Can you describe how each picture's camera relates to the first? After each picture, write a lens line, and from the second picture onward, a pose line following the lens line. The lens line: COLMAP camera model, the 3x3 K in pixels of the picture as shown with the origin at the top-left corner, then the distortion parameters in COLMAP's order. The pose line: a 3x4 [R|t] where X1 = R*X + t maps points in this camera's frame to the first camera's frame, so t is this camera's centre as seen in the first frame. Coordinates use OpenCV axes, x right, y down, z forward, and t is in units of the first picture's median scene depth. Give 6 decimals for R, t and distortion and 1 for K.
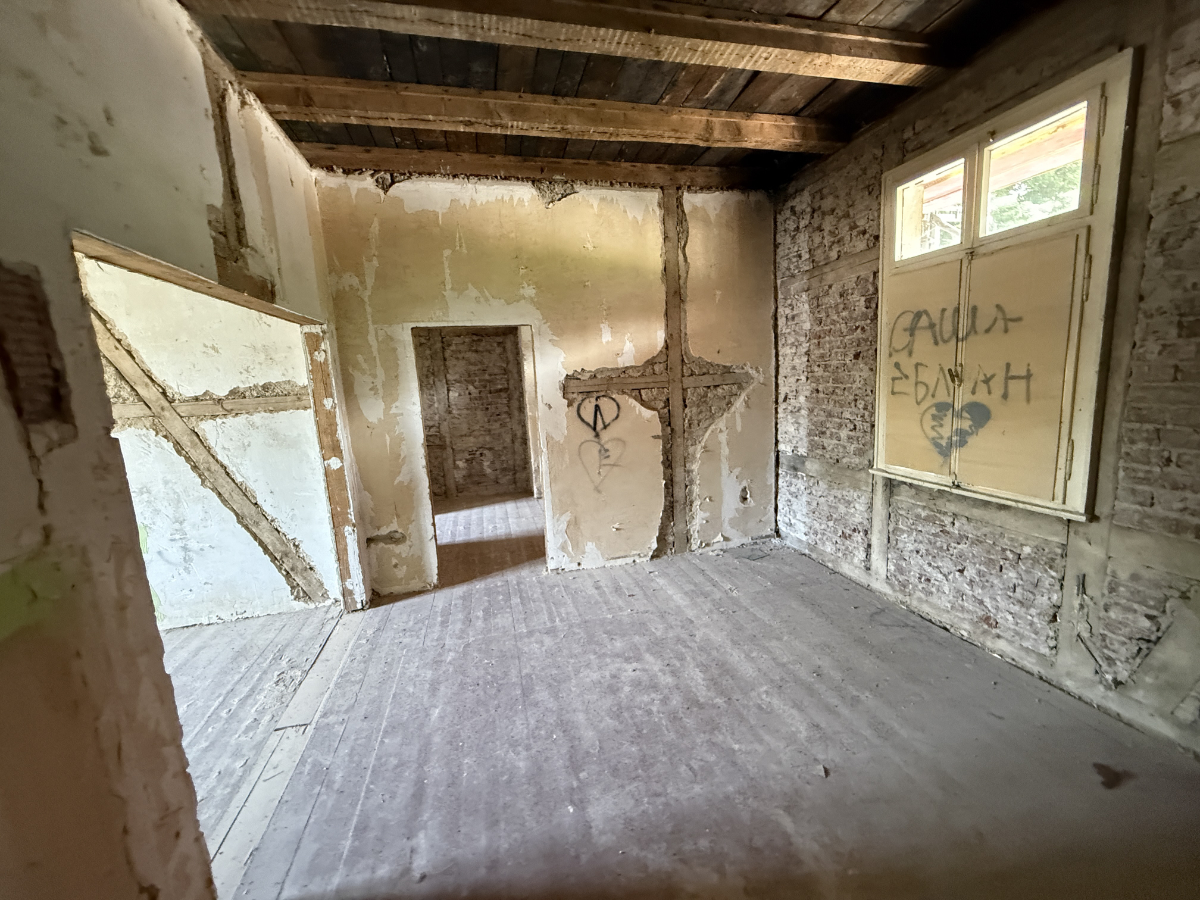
lens RADIAL K [[483.3, 0, 600.3], [0, 483.3, 452.3], [0, 0, 1]] dist [0.000727, 0.000017]
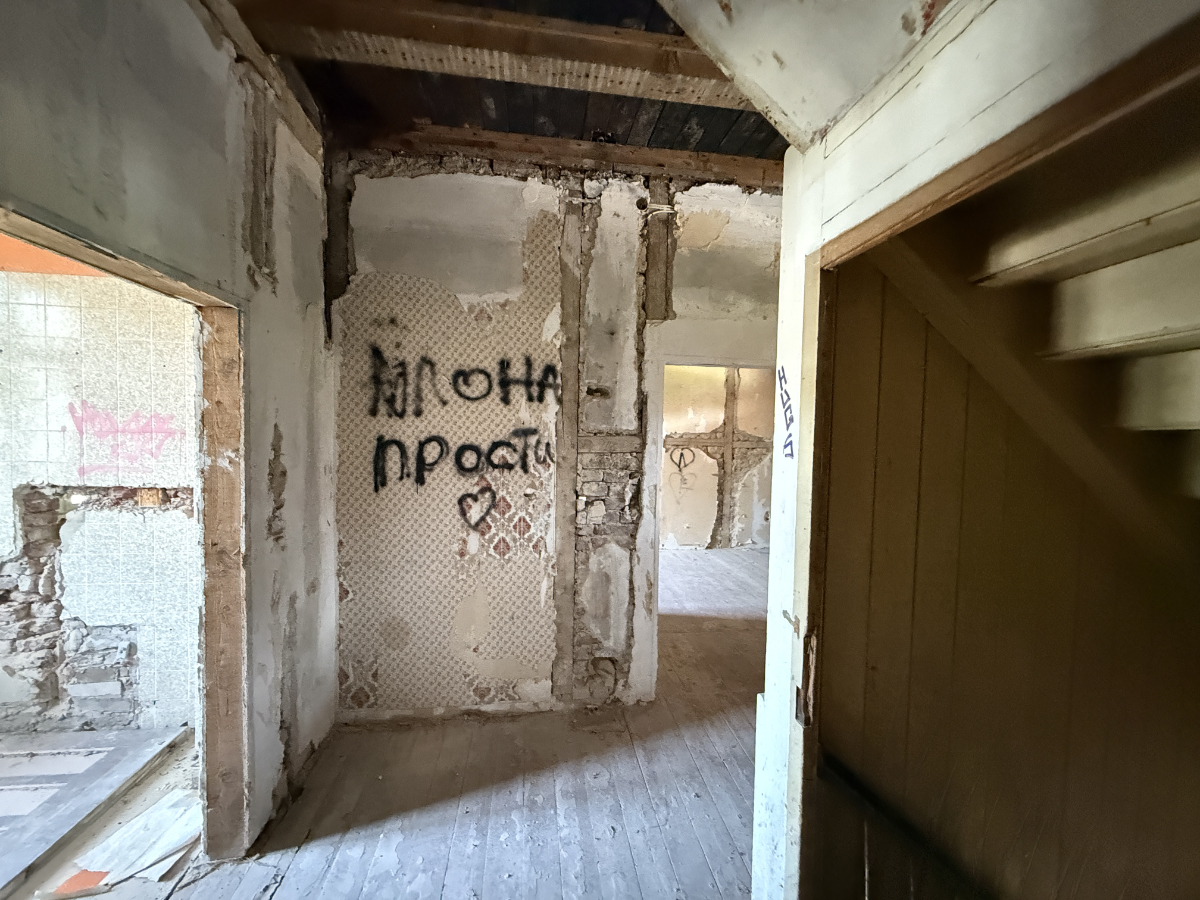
lens RADIAL K [[483.3, 0, 596.6], [0, 483.3, 450.7], [0, 0, 1]] dist [0.000727, 0.000017]
pose [[0.990751, 0.084535, -0.106146, -0.120929], [-0.096843, 0.988430, -0.116733, 0.121536], [0.095050, 0.125933, 0.987475, -0.718421]]
